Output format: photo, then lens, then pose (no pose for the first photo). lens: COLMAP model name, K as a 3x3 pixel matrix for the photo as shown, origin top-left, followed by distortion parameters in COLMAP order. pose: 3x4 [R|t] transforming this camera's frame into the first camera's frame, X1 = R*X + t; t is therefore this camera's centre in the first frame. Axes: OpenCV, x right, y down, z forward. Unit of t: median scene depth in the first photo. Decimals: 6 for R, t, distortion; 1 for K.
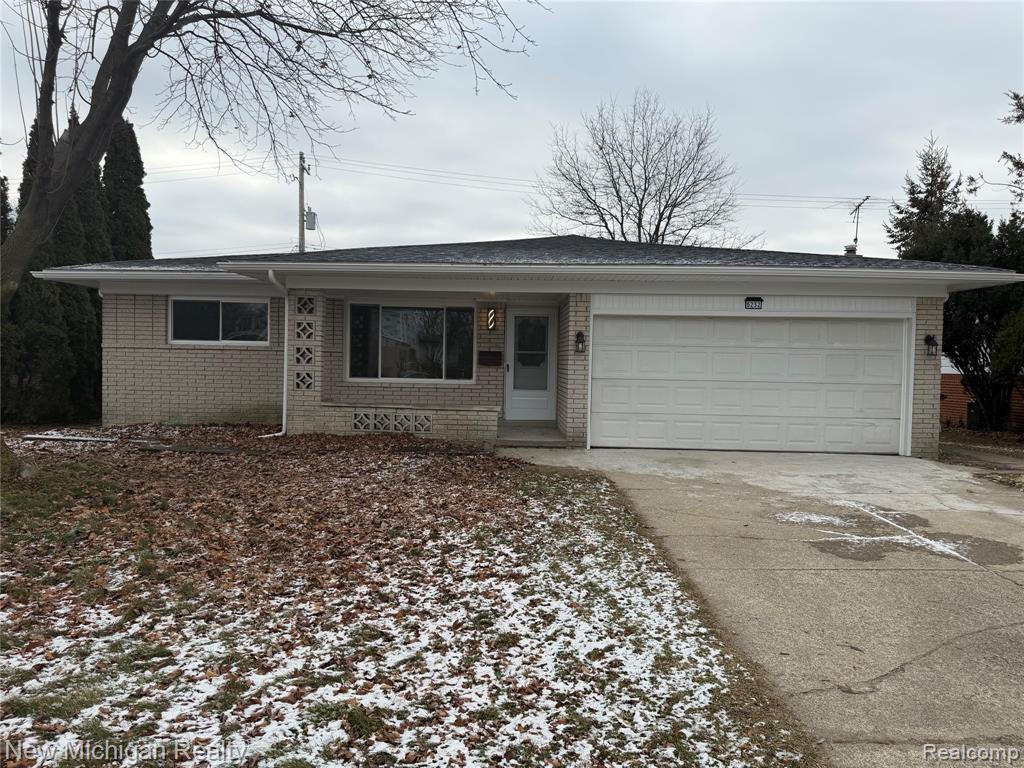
lens RADIAL K [[741.6, 0, 512.0], [0, 741.6, 384.0], [0, 0, 1]] dist [0.002339, -0.001723]
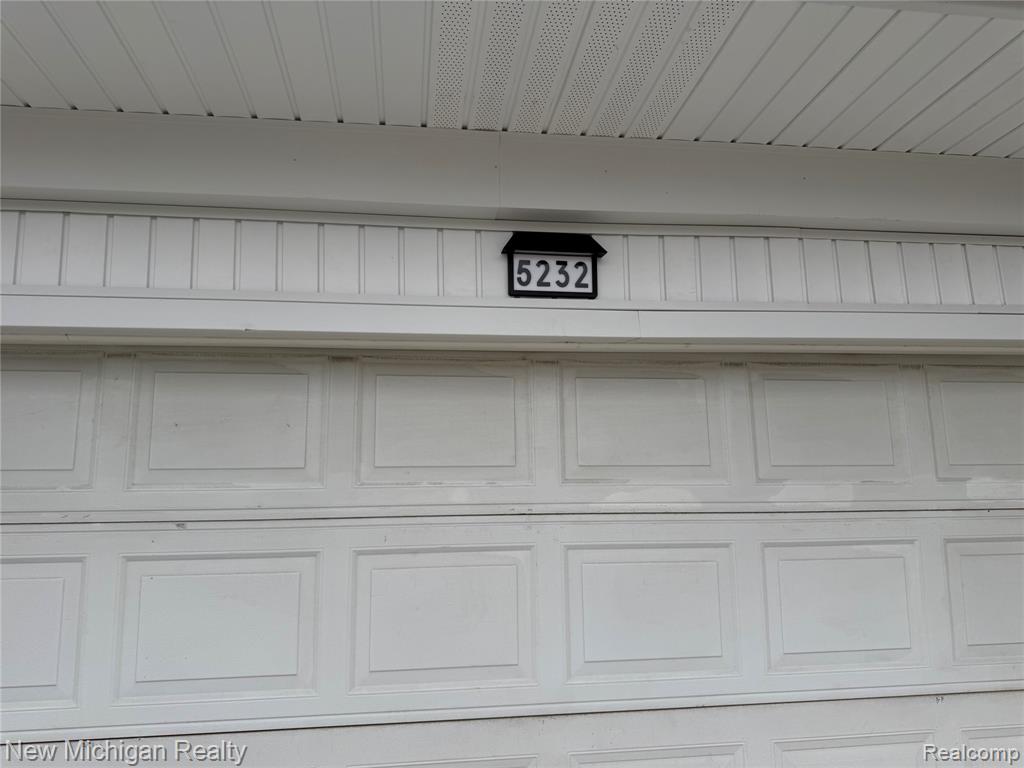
lens RADIAL K [[741.6, 0, 512.0], [0, 741.6, 384.0], [0, 0, 1]] dist [0.002339, -0.001723]
pose [[0.989668, -0.005517, 0.143270, 0.279236], [0.035825, 0.977079, -0.209839, -0.041907], [-0.138828, 0.212803, 0.967182, 0.803026]]
